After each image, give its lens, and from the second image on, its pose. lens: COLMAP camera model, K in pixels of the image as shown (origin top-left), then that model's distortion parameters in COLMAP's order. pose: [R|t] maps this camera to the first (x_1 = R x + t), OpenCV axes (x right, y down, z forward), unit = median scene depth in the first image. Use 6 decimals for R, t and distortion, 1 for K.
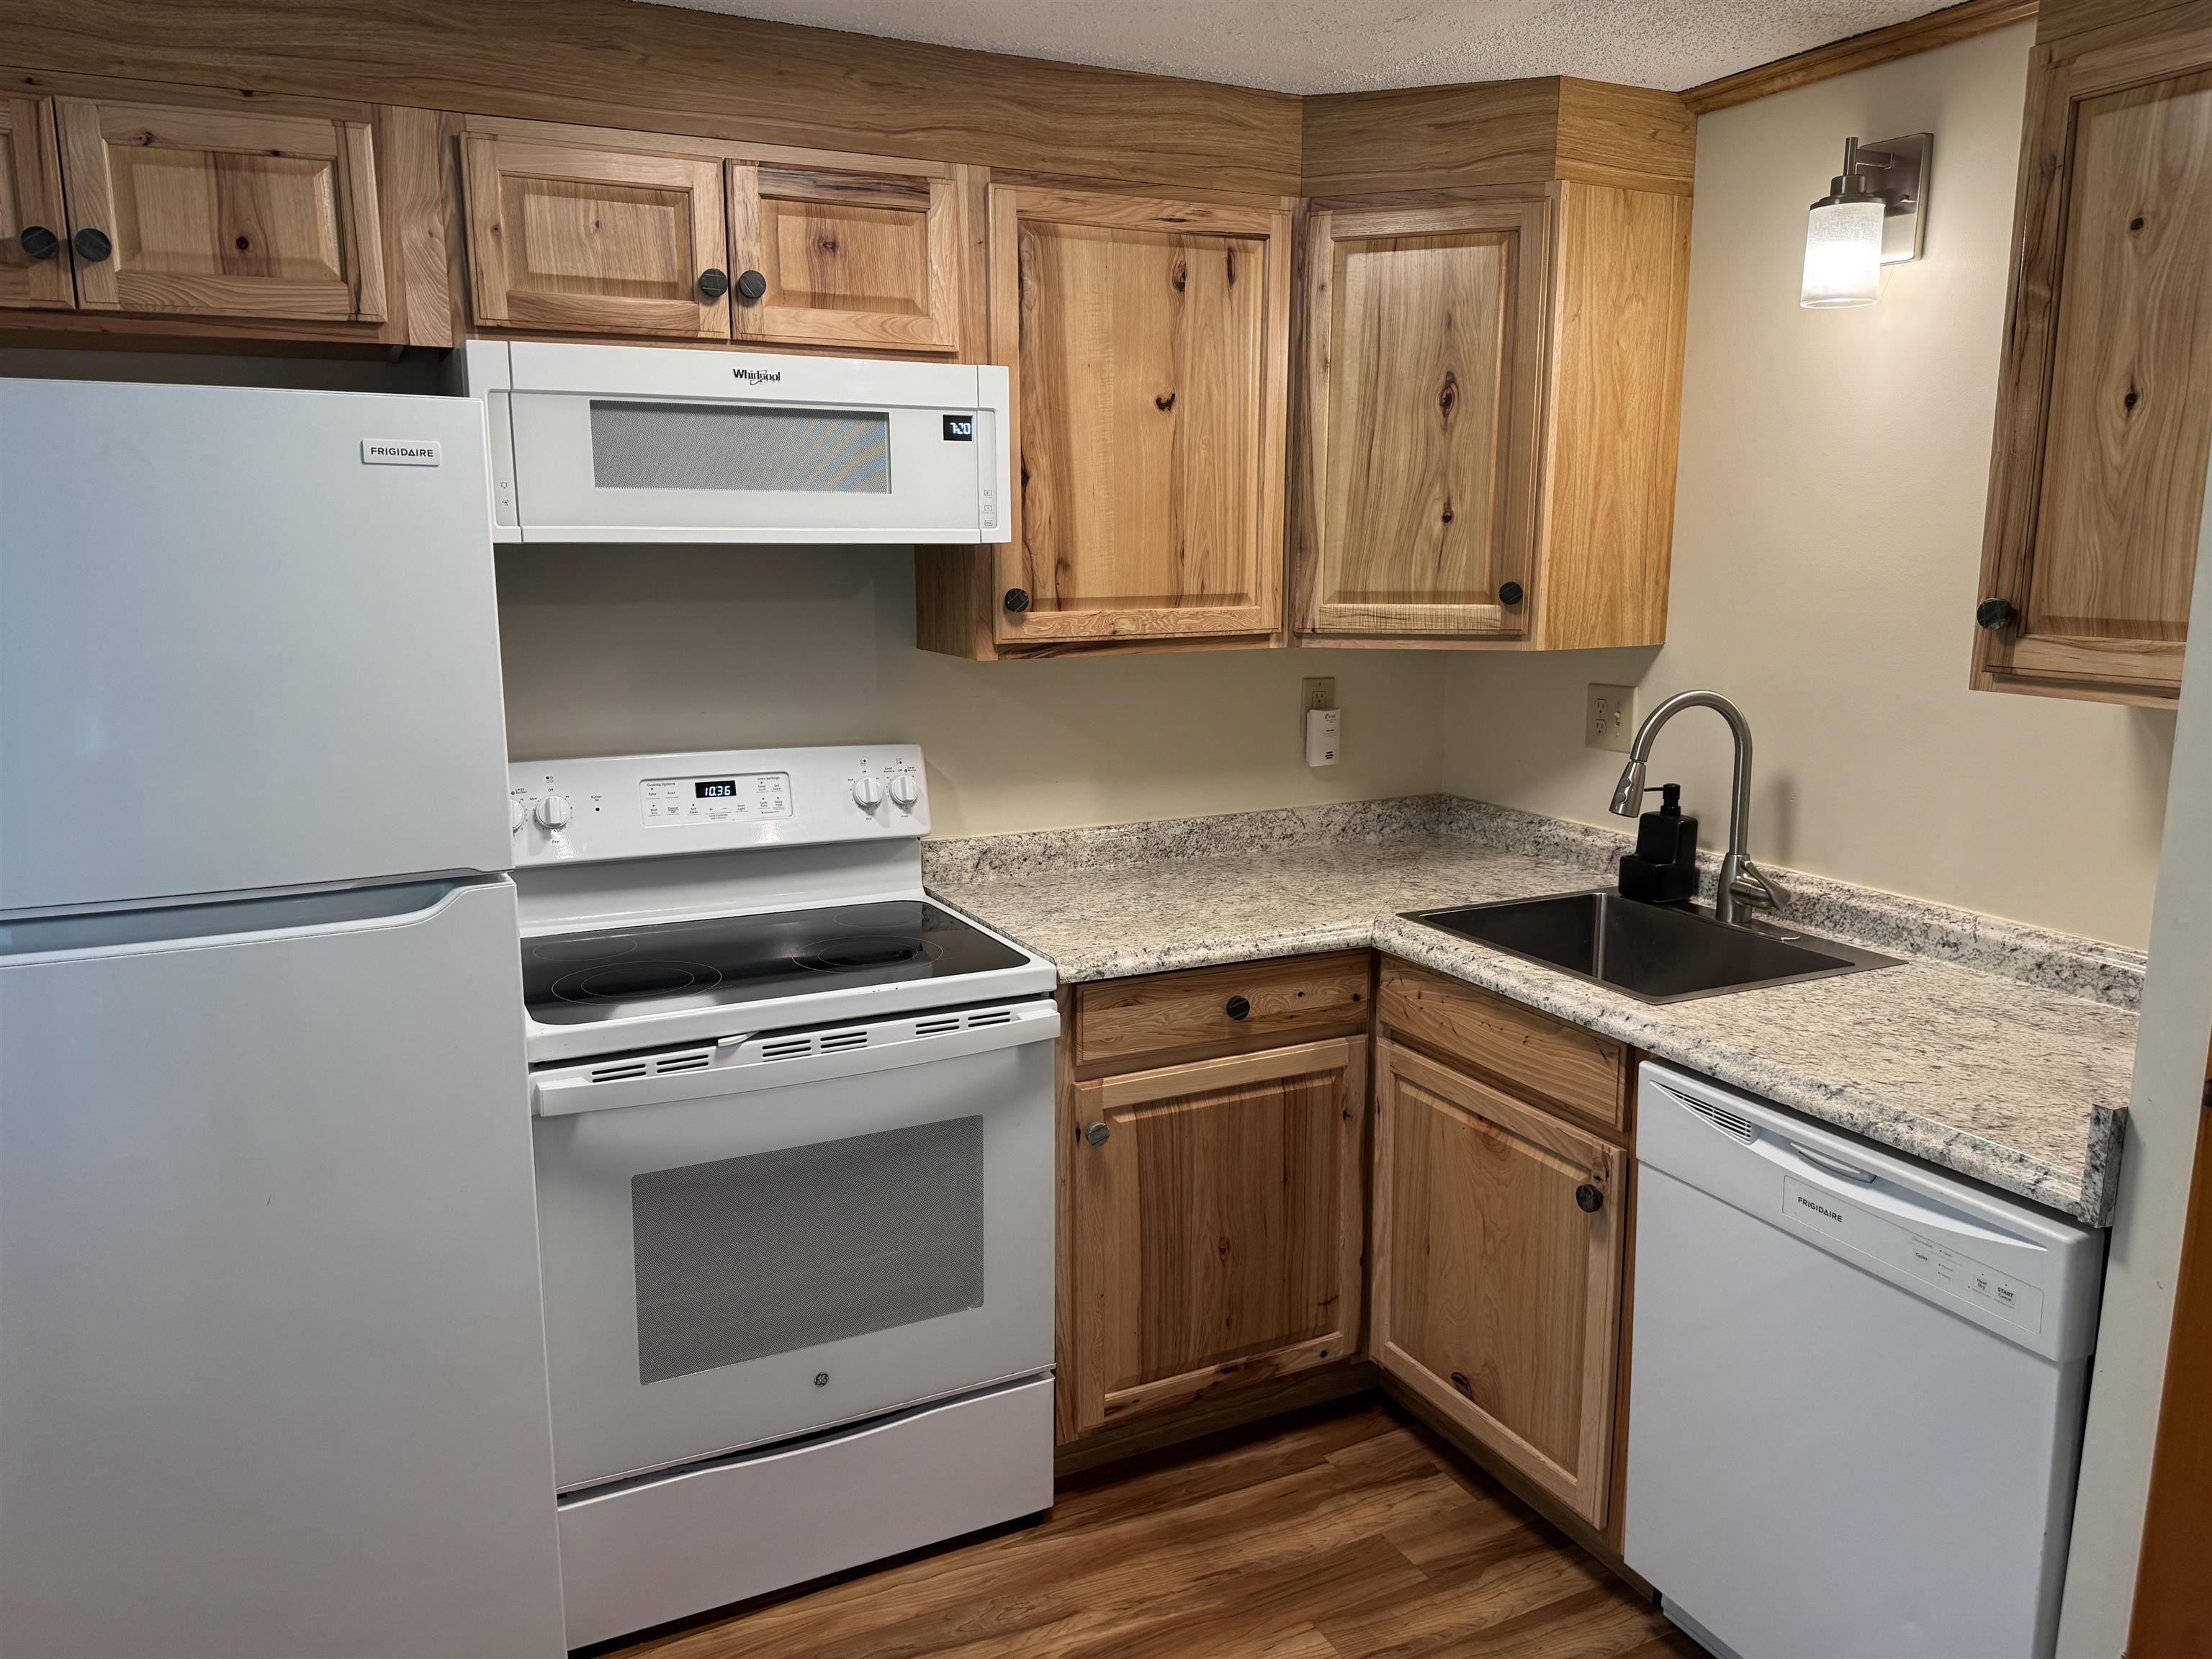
lens RADIAL K [[1567.6, 0, 1106.0], [0, 1567.6, 829.5], [0, 0, 1]] dist [0.064428, -0.080040]
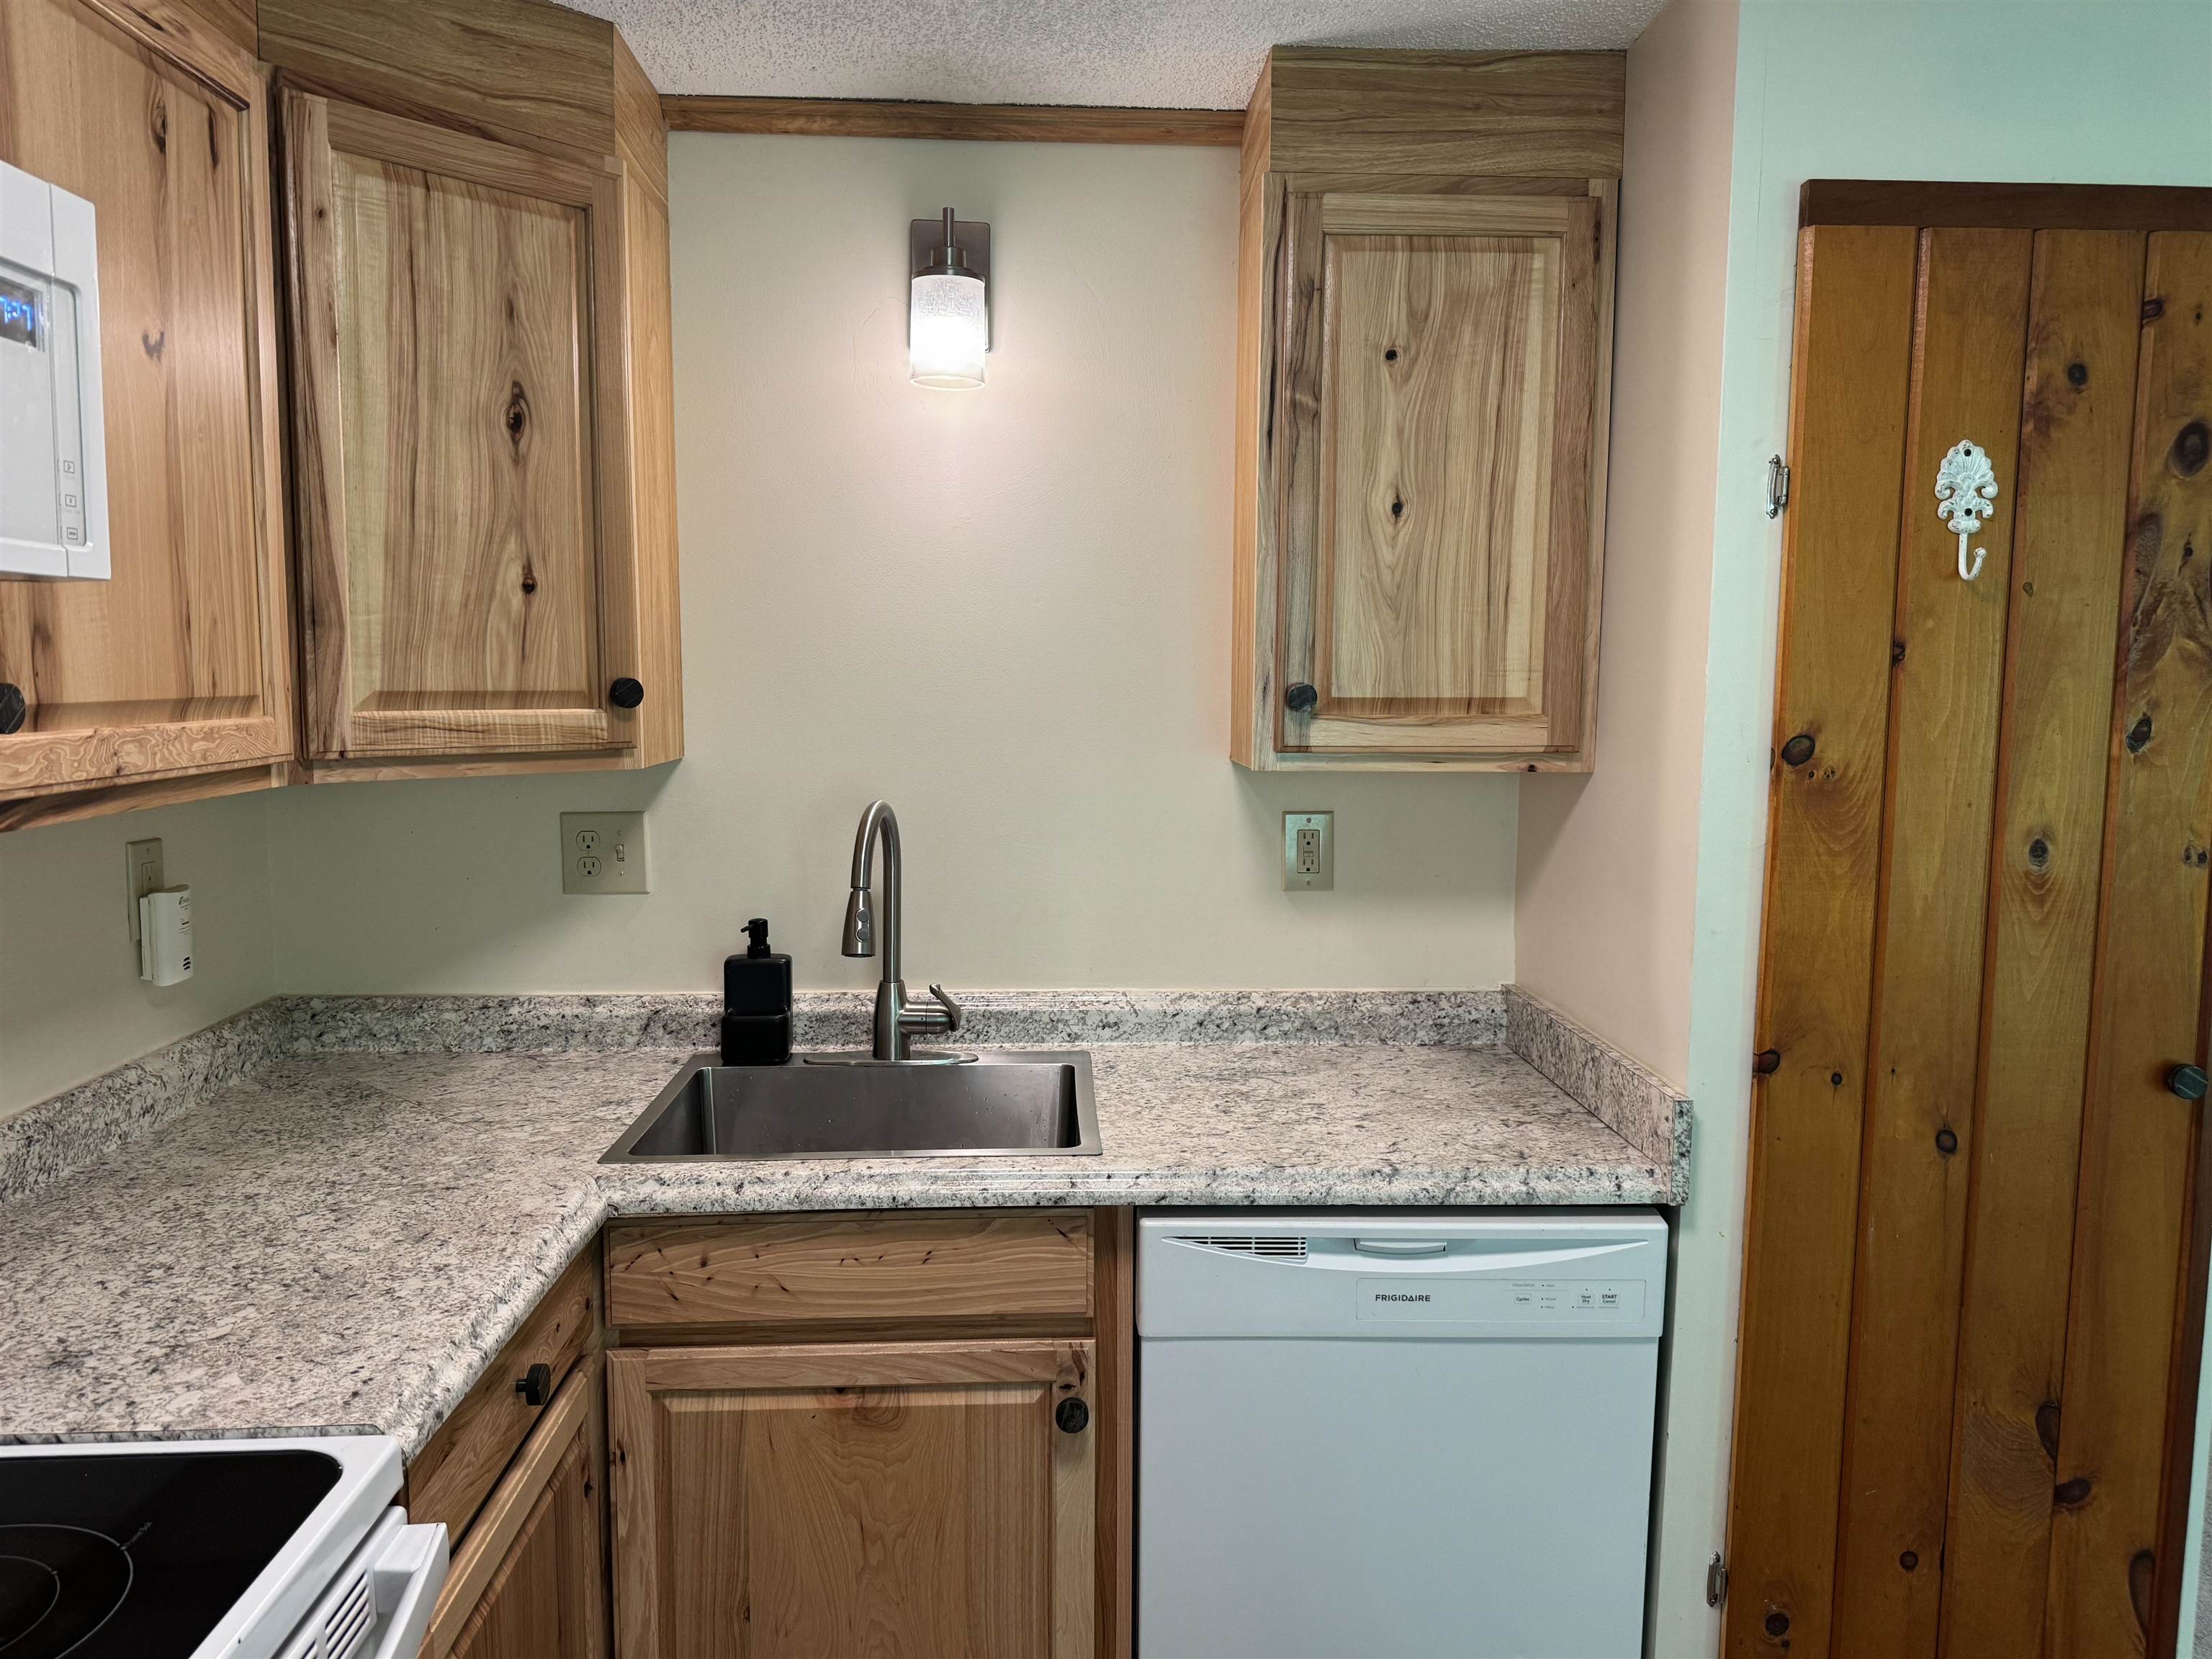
lens RADIAL K [[1554.6, 0, 1106.0], [0, 1554.6, 829.5], [0, 0, 1]] dist [0.141712, -0.241832]
pose [[0.402028, -0.086136, 0.911567, -0.358648], [0.161843, 0.986575, 0.021847, -0.071096], [-0.901211, 0.138747, 0.410571, 0.540409]]
